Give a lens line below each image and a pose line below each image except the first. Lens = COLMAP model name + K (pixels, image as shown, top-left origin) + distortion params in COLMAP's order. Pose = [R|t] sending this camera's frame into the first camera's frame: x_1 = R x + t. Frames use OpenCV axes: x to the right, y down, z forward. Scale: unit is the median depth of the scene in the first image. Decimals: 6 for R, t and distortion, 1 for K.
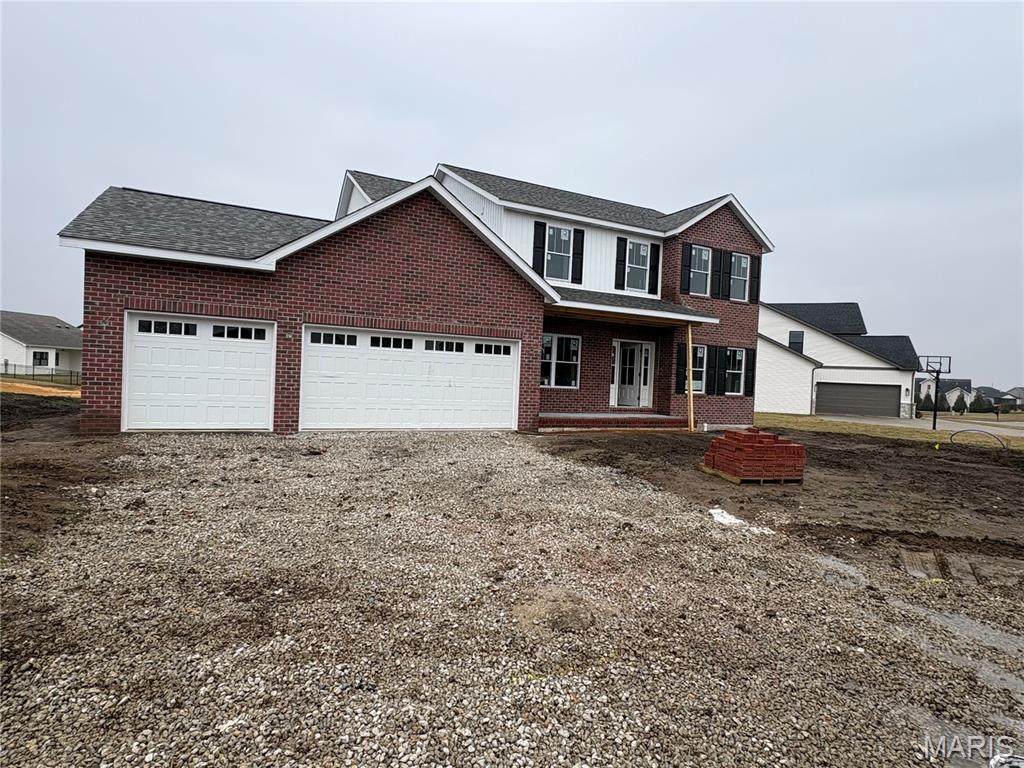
lens RADIAL K [[551.4, 0, 512.7], [0, 551.4, 384.7], [0, 0, 1]] dist [0.007236, -0.000263]
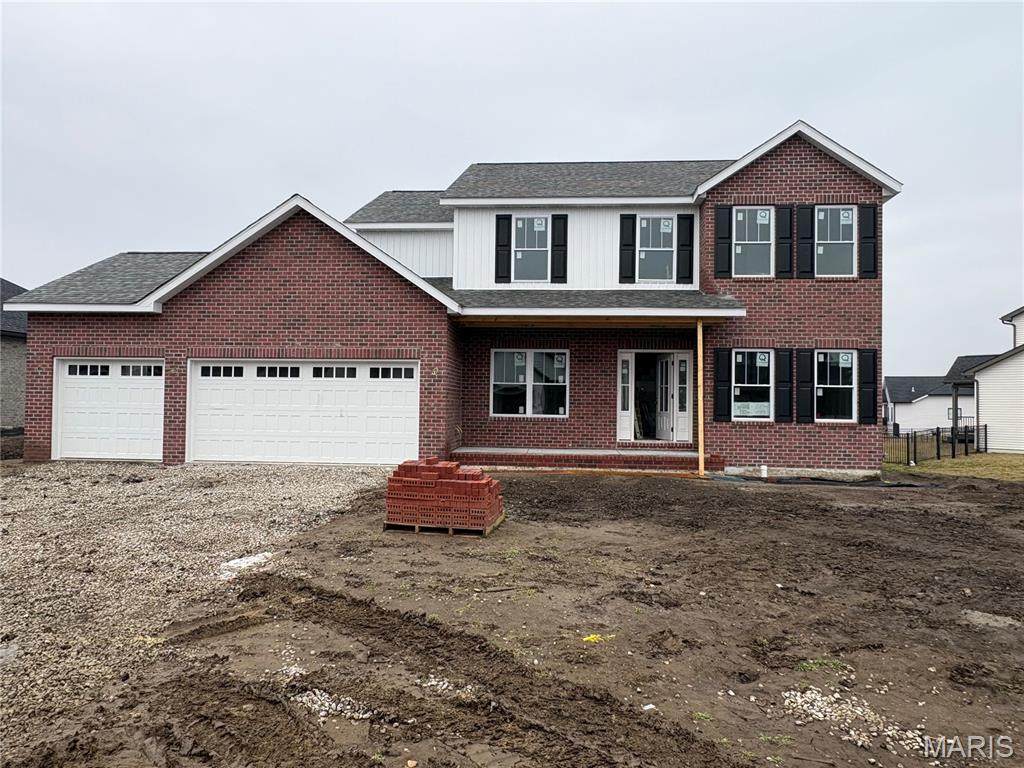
lens RADIAL K [[674.9, 0, 512.5], [0, 674.9, 386.0], [0, 0, 1]] dist [-0.007664, 0.001717]
pose [[0.861506, -0.049799, -0.505299, 0.544399], [0.017596, 0.997509, -0.068308, 0.026773], [0.507442, 0.049957, 0.860236, 0.153348]]
